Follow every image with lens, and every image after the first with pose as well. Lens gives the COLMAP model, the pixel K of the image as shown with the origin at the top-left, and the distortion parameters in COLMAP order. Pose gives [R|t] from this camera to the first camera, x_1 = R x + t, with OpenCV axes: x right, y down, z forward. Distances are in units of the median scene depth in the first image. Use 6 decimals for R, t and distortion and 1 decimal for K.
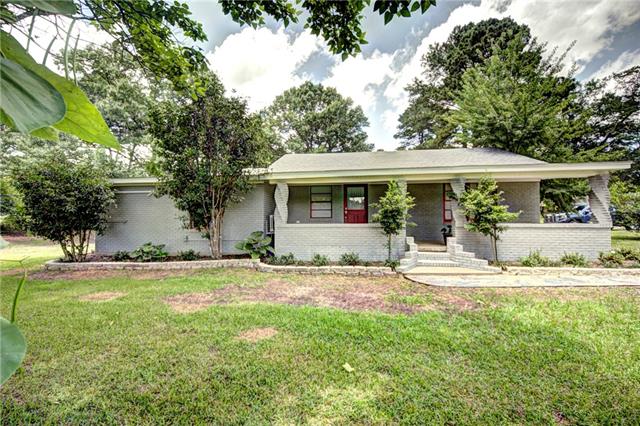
lens RADIAL K [[279.7, 0, 319.5], [0, 279.7, 211.8], [0, 0, 1]] dist [0.000393, 0.000228]
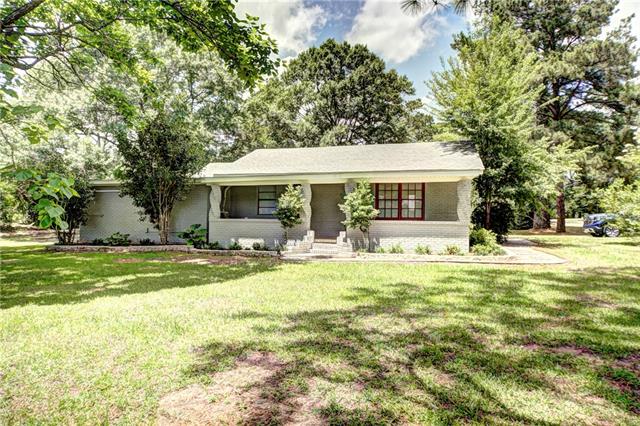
lens RADIAL K [[433.6, 0, 320.0], [0, 433.6, 212.7], [0, 0, 1]] dist [0.000967, -0.001067]
pose [[0.984930, 0.010639, -0.172624, 0.639911], [-0.009933, 0.999938, 0.004956, 0.004579], [0.172666, -0.003167, 0.984975, -0.784434]]
